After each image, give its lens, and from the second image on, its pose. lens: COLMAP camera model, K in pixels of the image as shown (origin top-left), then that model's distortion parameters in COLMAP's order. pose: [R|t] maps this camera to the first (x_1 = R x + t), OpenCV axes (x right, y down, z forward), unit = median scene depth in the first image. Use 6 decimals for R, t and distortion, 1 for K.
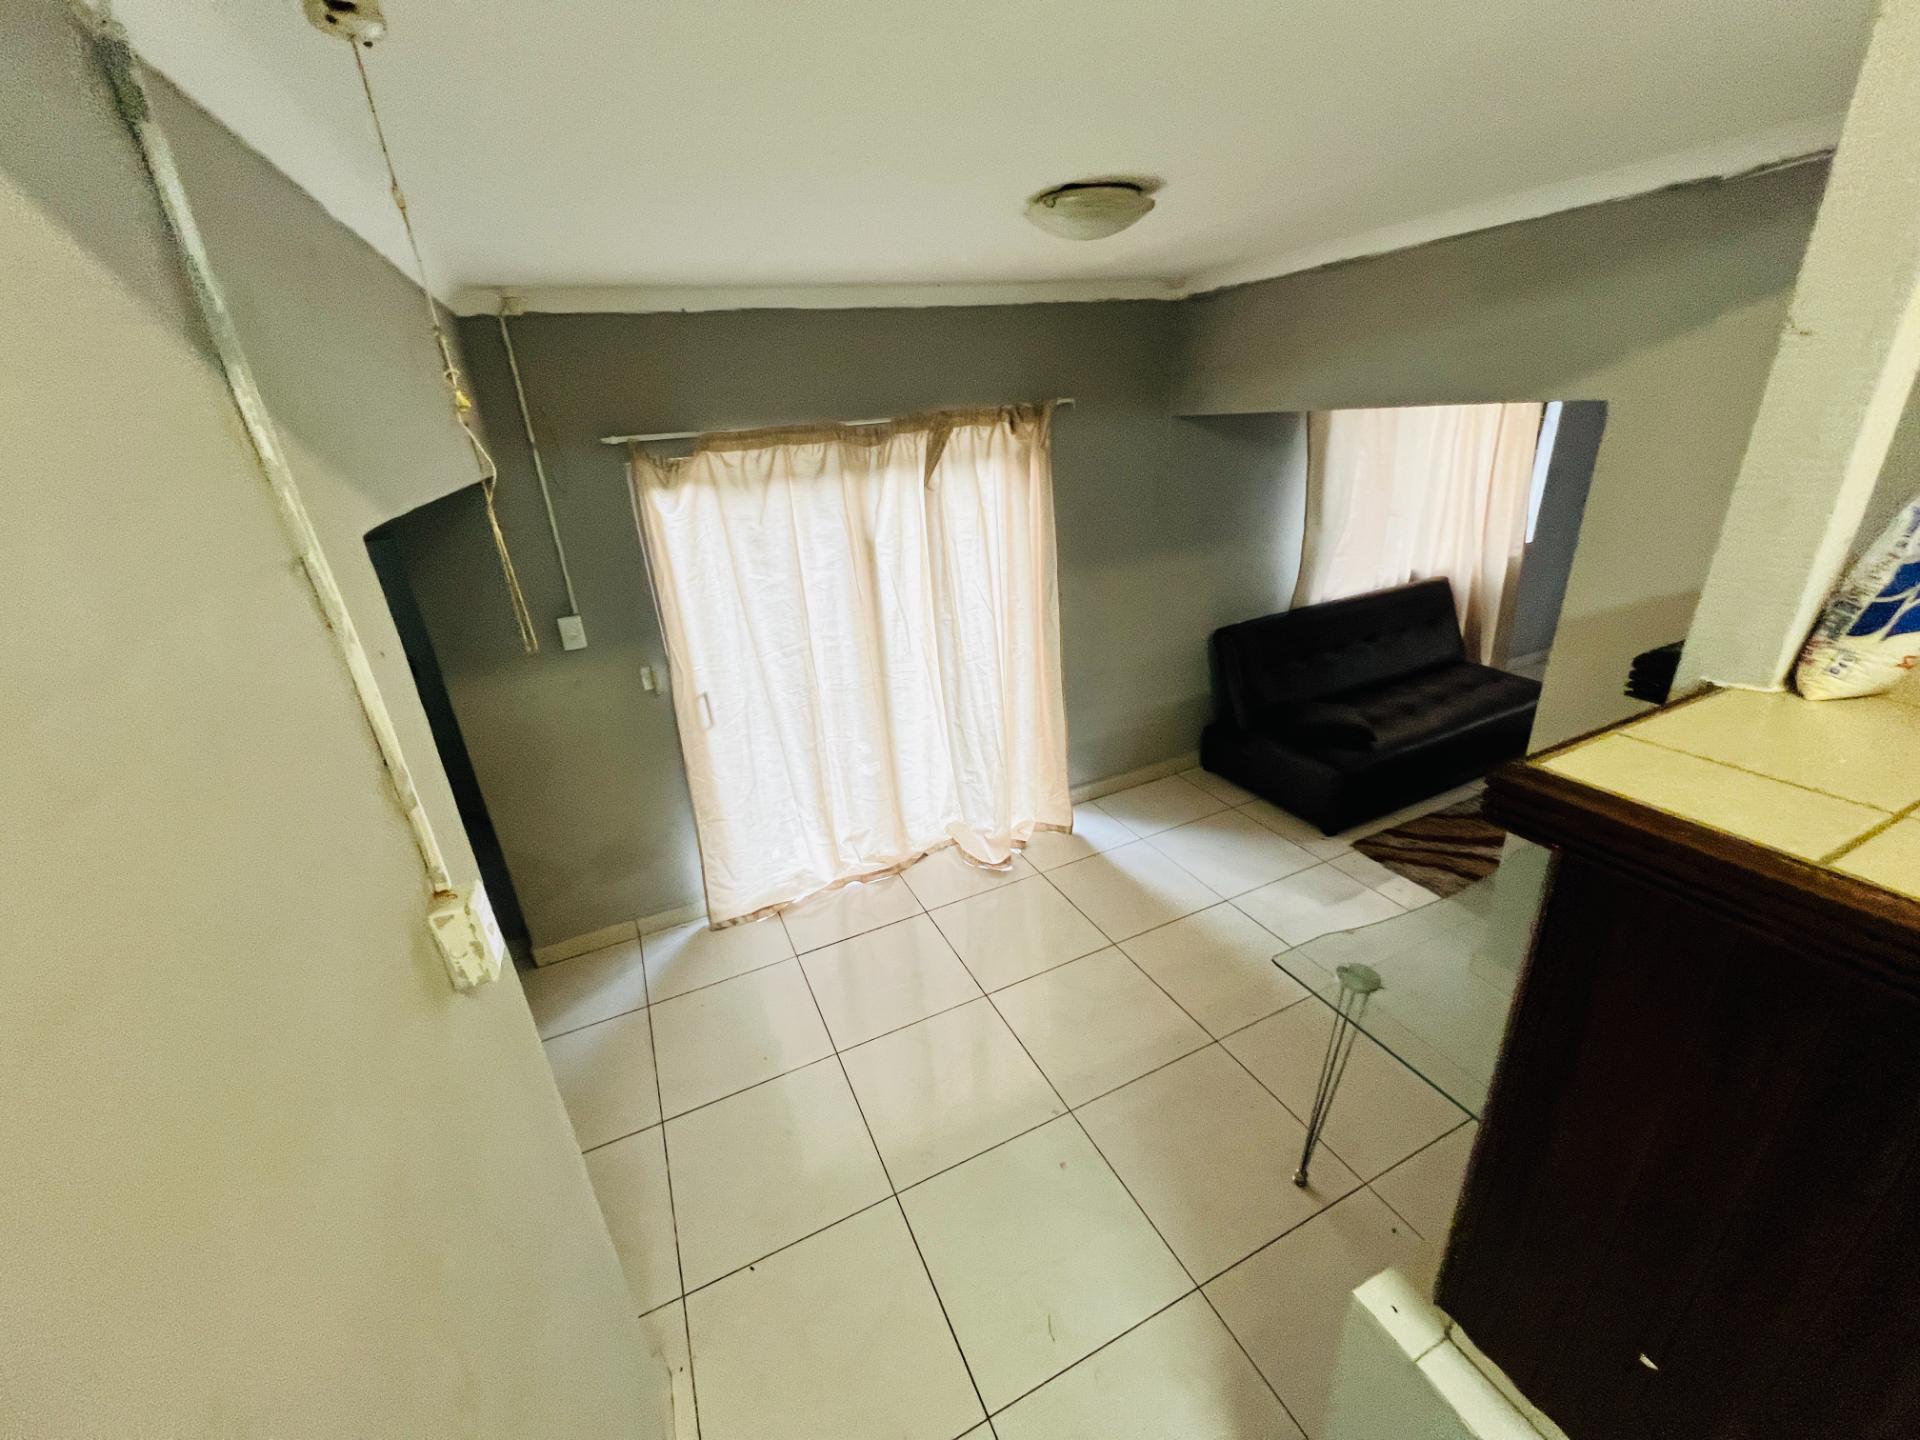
lens RADIAL K [[762.6, 0, 961.6], [0, 762.6, 717.0], [0, 0, 1]] dist [-0.003606, 0.000625]
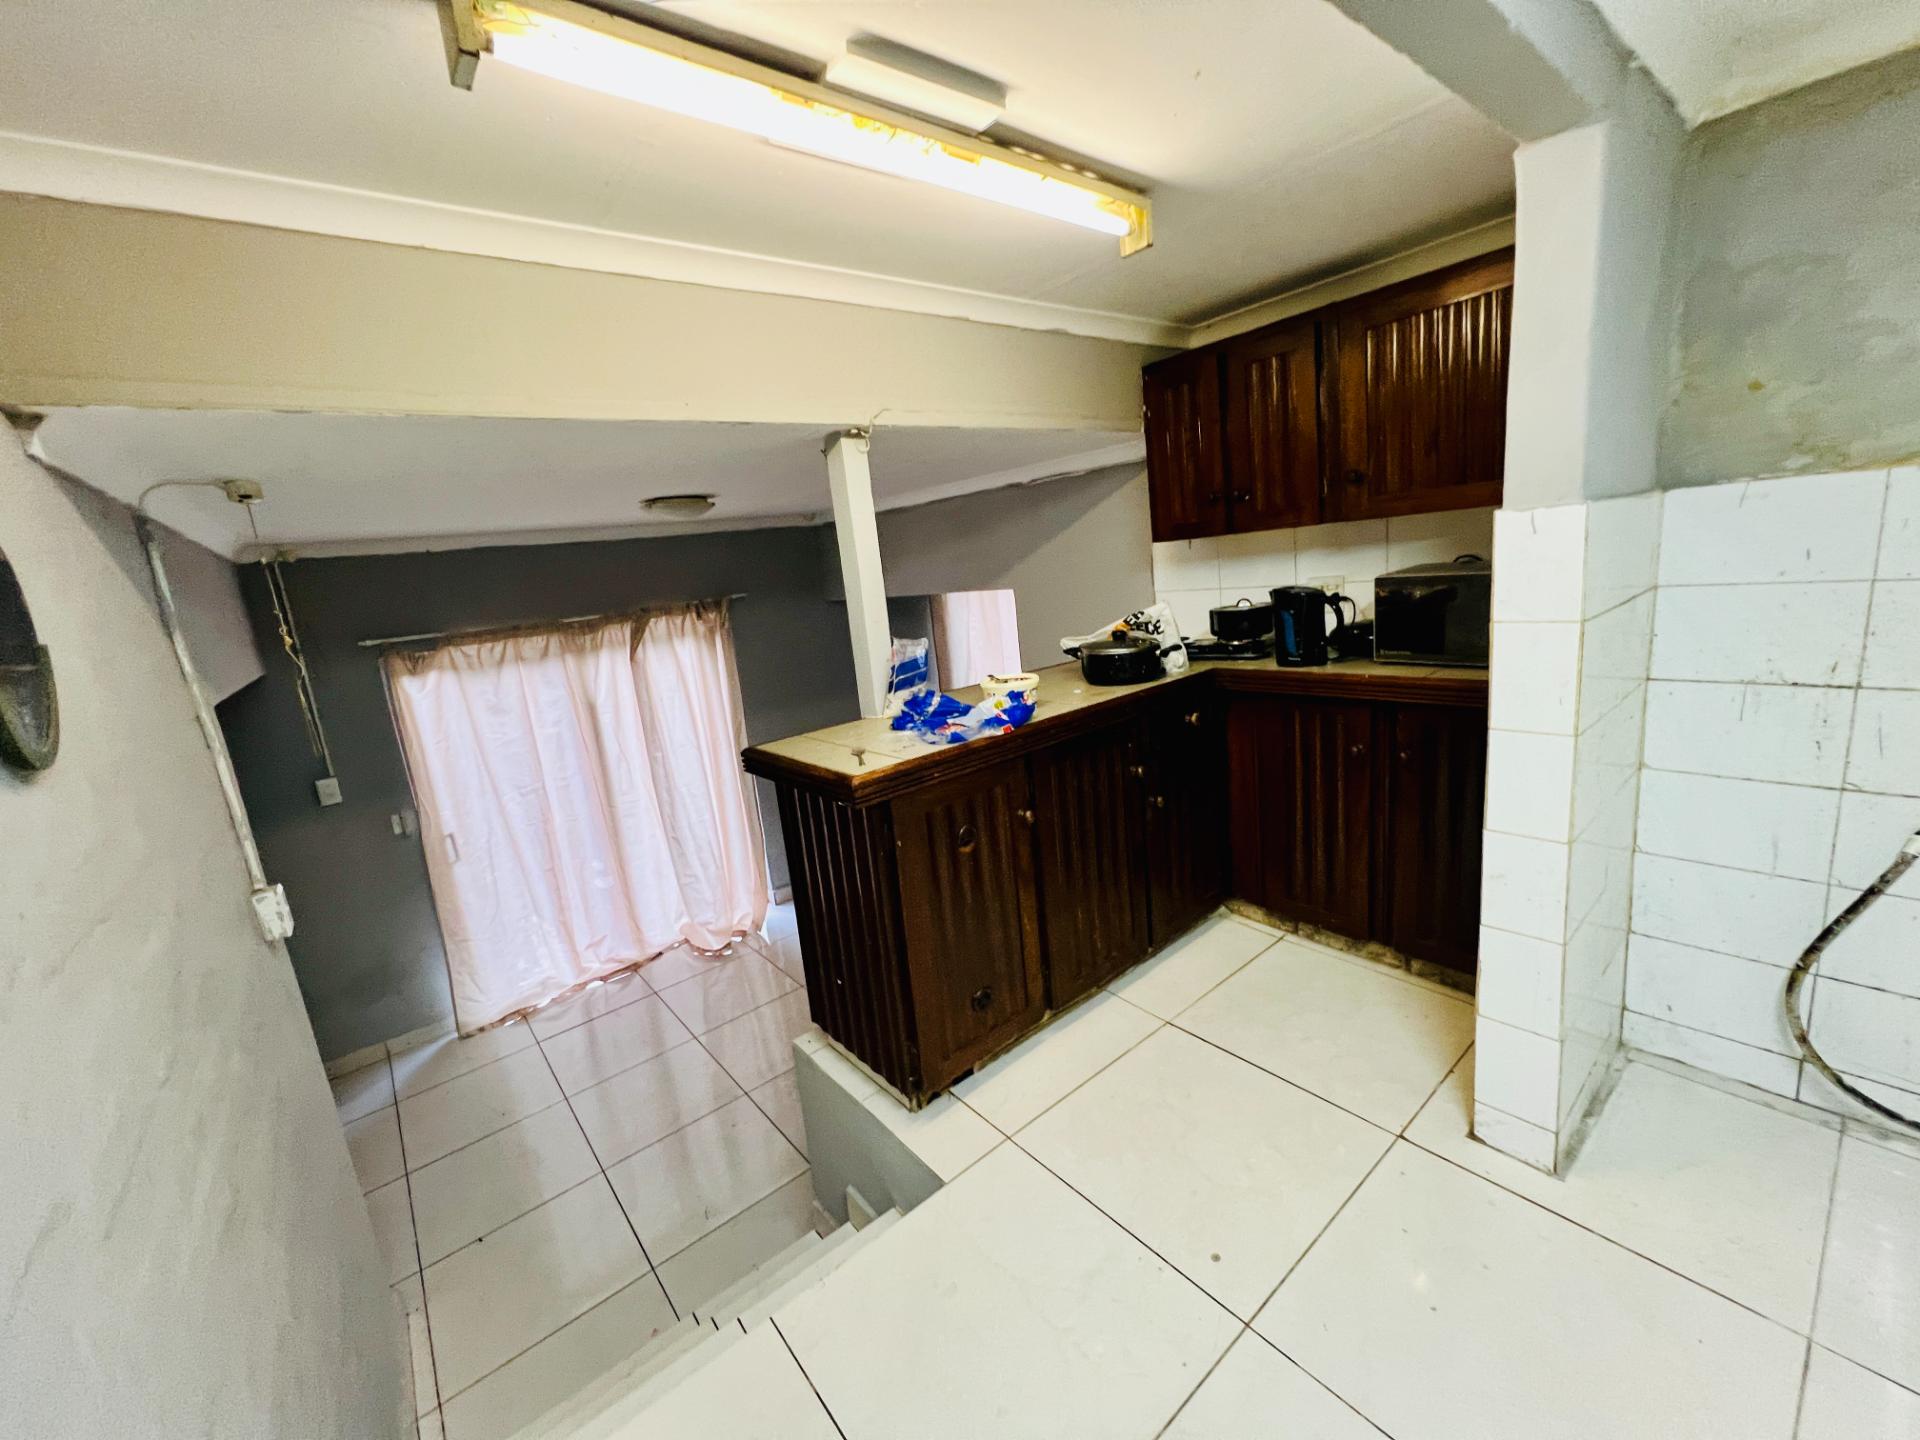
lens RADIAL K [[762.6, 0, 956.7], [0, 762.6, 720.2], [0, 0, 1]] dist [-0.003606, 0.000625]
pose [[0.968216, -0.082674, 0.236058, 0.179239], [0.128337, 0.974292, -0.185163, 0.123376], [-0.214681, 0.209573, 0.953935, -0.388623]]
